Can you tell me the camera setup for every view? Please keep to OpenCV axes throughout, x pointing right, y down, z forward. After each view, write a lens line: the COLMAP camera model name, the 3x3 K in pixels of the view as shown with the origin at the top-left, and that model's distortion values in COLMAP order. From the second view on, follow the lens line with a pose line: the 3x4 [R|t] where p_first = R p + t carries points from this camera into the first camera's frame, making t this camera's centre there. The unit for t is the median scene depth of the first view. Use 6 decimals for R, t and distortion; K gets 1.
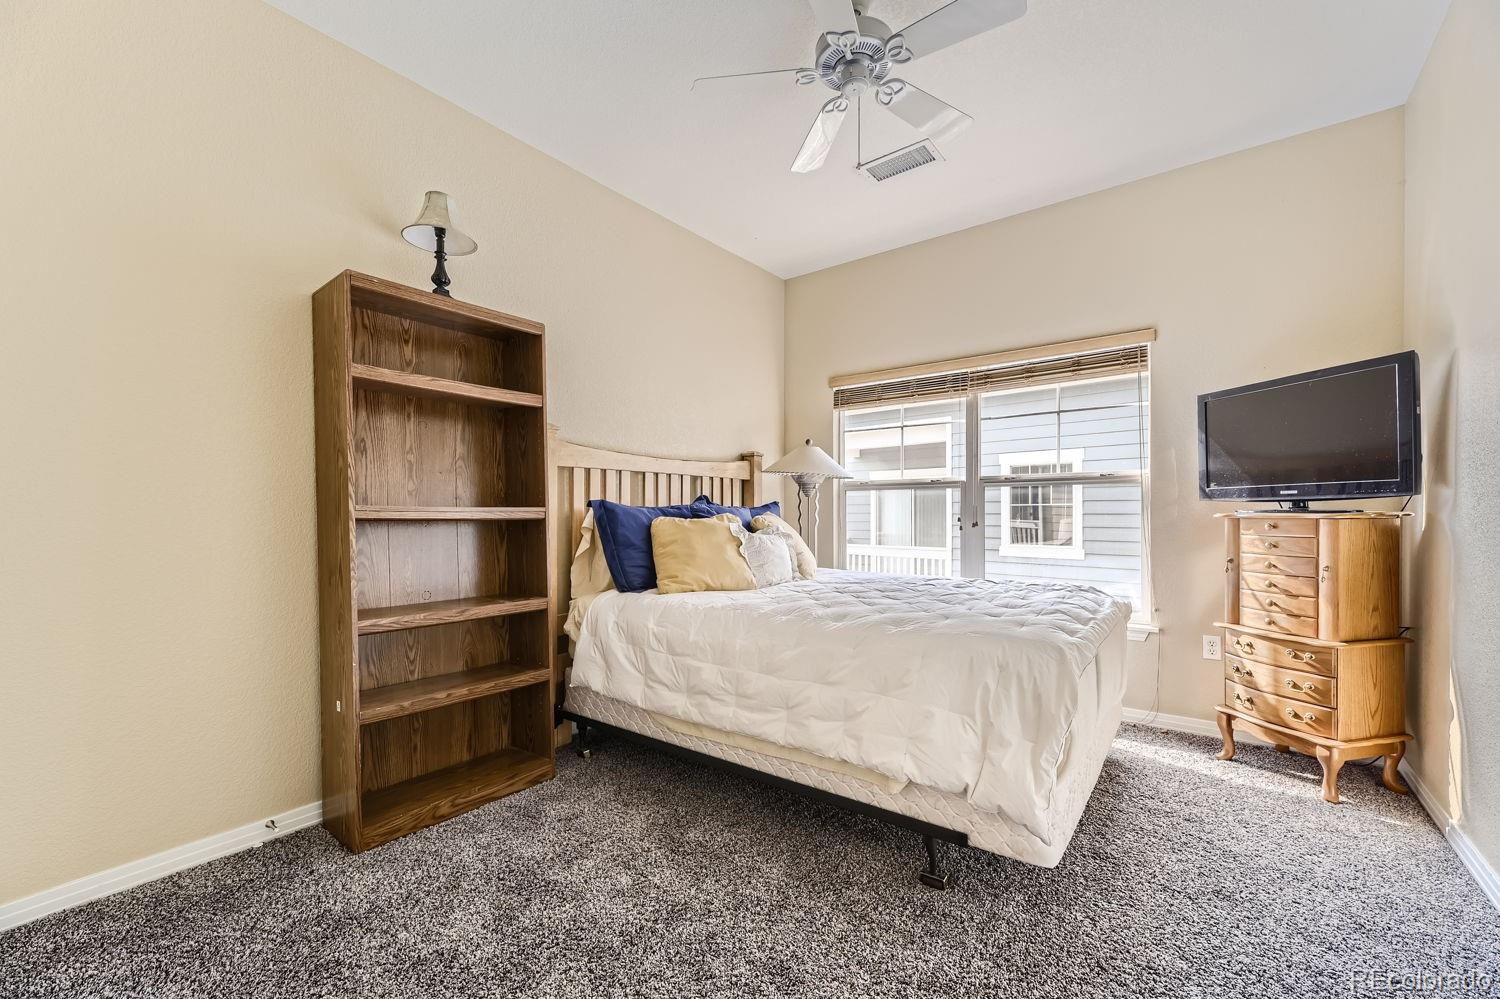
lens RADIAL K [[620.6, 0, 750.0], [0, 620.6, 485.9], [0, 0, 1]] dist [-0.000205, -0.000226]
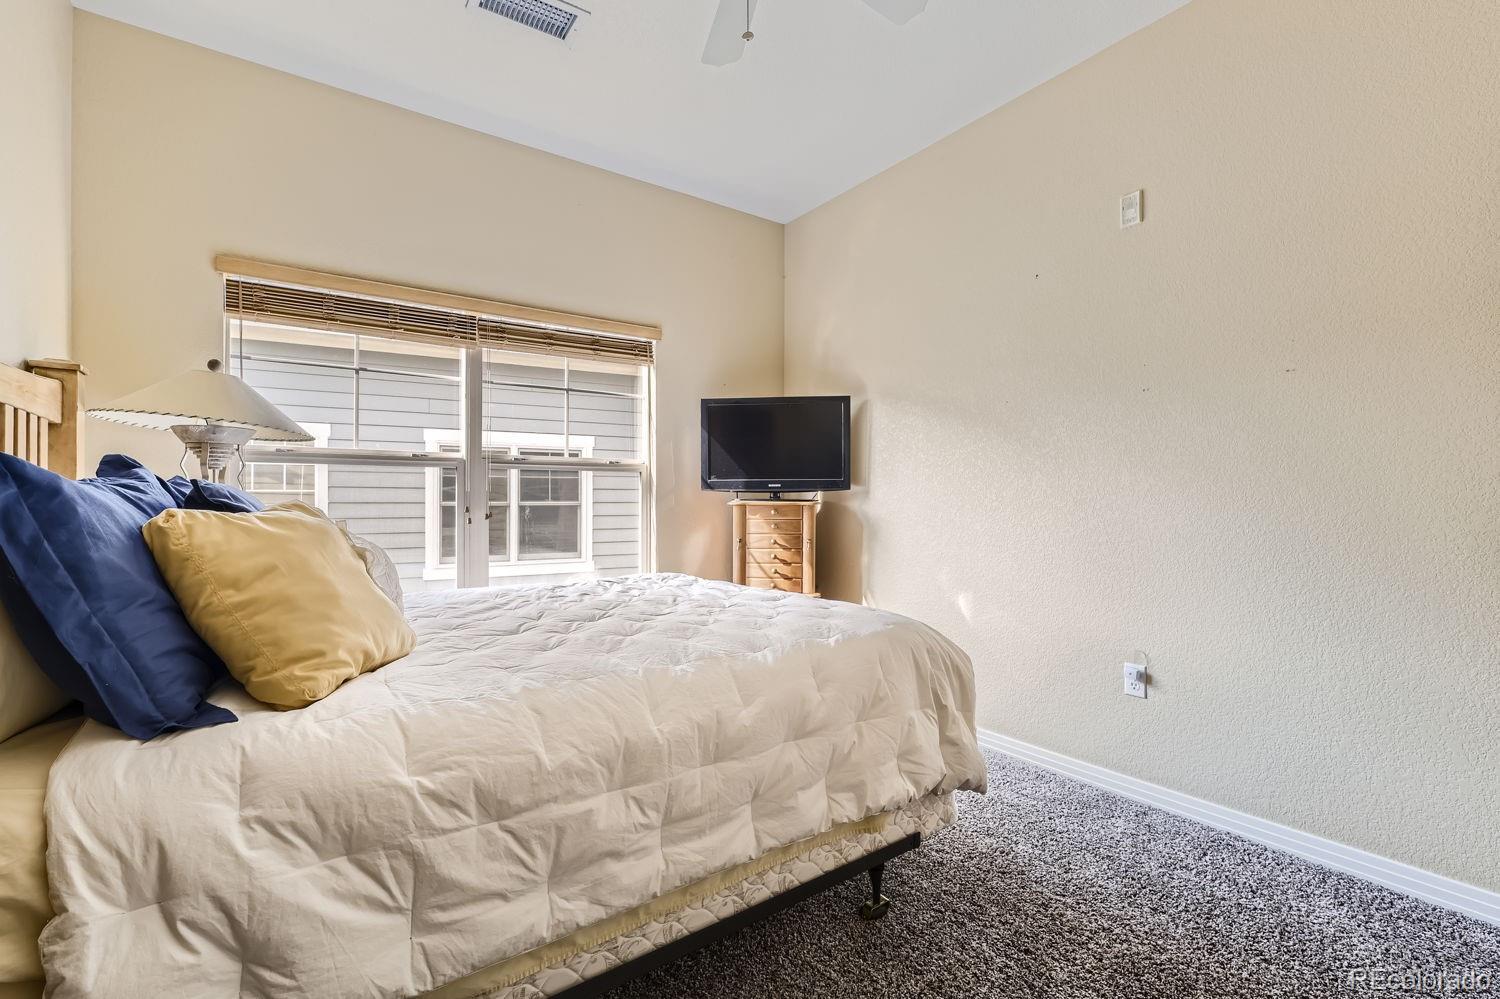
lens RADIAL K [[655.8, 0, 750.0], [0, 655.8, 499.5], [0, 0, 1]] dist [0.001705, 0.000151]
pose [[0.308504, 0.005121, 0.951209, -0.430567], [-0.039528, 0.999191, 0.007441, 0.029498], [-0.950401, -0.039895, 0.308457, 0.583378]]
